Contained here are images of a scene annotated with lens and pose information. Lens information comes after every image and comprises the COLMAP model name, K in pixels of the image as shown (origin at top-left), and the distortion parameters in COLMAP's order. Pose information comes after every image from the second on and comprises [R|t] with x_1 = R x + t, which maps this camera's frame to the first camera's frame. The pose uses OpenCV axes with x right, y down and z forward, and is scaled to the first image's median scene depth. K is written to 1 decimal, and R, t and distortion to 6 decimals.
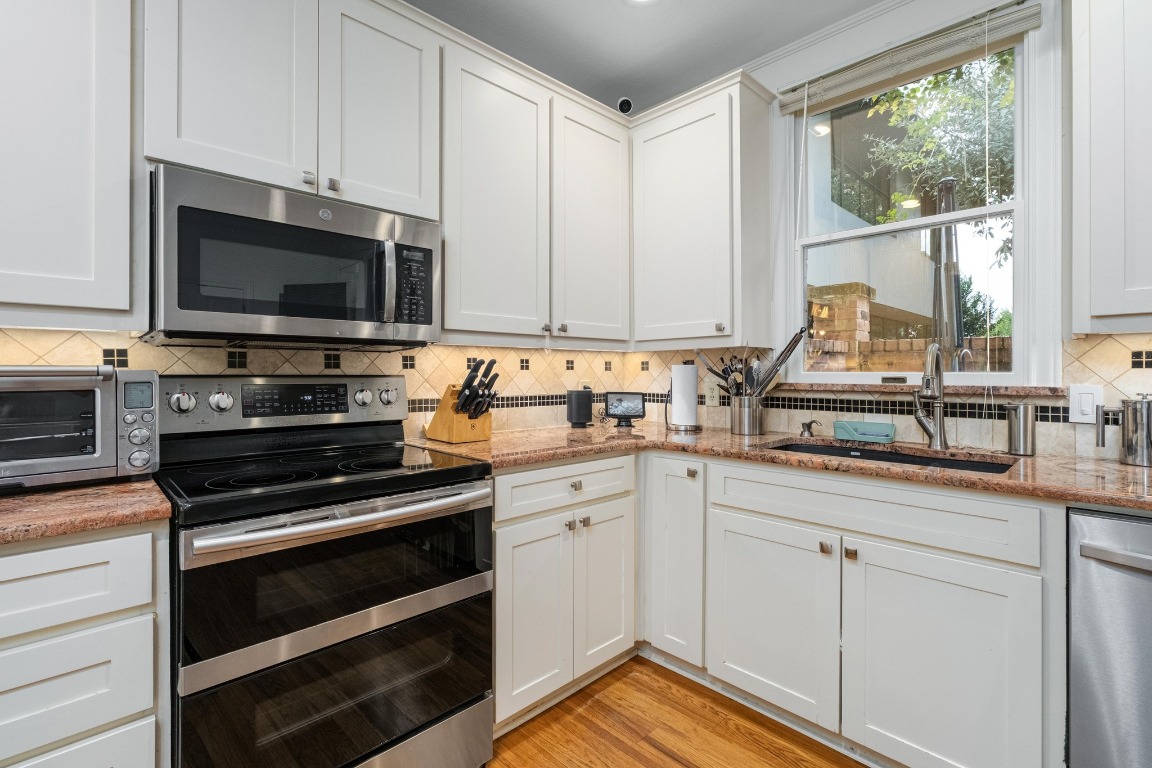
lens RADIAL K [[522.1, 0, 580.9], [0, 522.1, 371.0], [0, 0, 1]] dist [-0.001609, 0.000086]
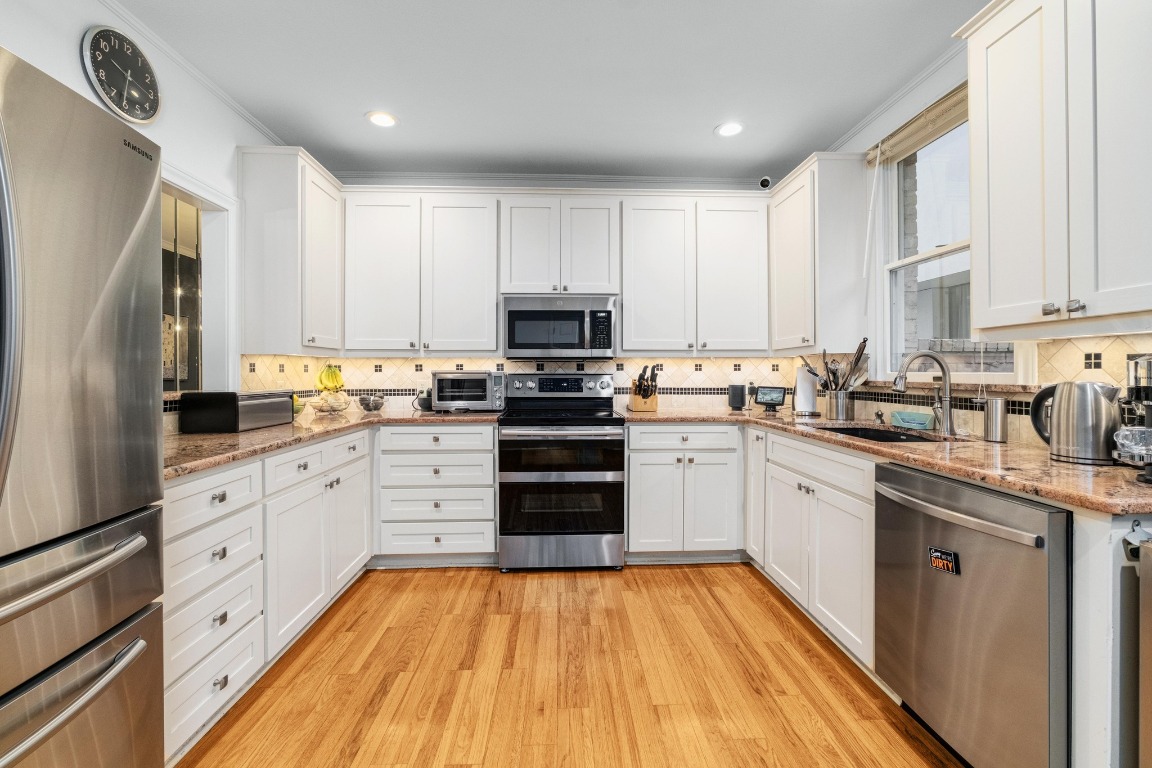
lens RADIAL K [[482.5, 0, 576.1], [0, 482.5, 368.9], [0, 0, 1]] dist [-0.011195, 0.004800]
pose [[0.746192, -0.005544, -0.665708, 0.800926], [0.002133, 0.999980, -0.005937, -0.000995], [0.665727, 0.003010, 0.746189, -0.433316]]
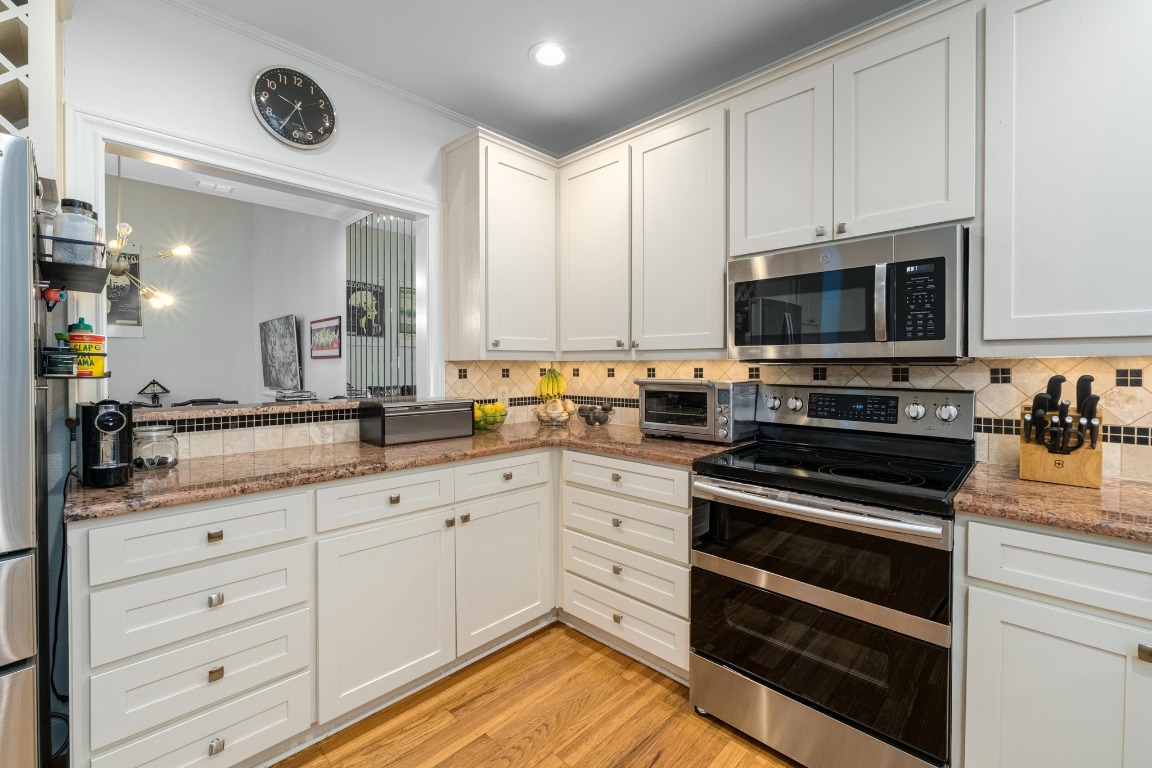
lens RADIAL K [[482.5, 0, 576.1], [0, 482.5, 368.9], [0, 0, 1]] dist [-0.011195, 0.004800]
pose [[0.028954, 0.009034, -0.999540, 0.518748], [0.002373, 0.999956, 0.009107, -0.043771], [0.999578, -0.002636, 0.028931, 0.319871]]
